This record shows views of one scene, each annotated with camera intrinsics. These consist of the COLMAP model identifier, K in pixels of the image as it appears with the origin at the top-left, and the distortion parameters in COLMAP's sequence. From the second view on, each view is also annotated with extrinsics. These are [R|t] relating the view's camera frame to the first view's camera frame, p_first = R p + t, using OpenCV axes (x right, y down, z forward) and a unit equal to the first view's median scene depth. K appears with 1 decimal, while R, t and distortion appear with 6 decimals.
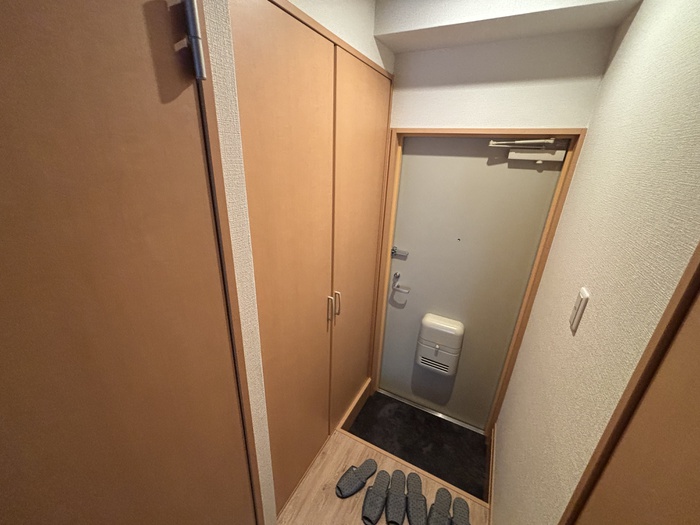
lens RADIAL K [[281.9, 0, 348.9], [0, 281.9, 262.6], [0, 0, 1]] dist [0.002189, -0.001258]
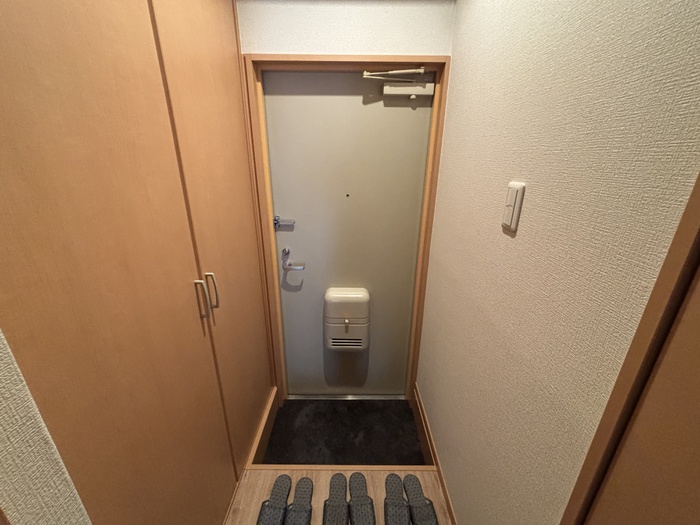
lens RADIAL K [[281.9, 0, 349.6], [0, 281.9, 261.9], [0, 0, 1]] dist [0.002189, -0.001258]
pose [[0.889175, -0.182272, 0.419695, -0.014724], [0.190105, 0.981483, 0.023493, 0.096034], [-0.416206, 0.058896, 0.907361, 0.186753]]
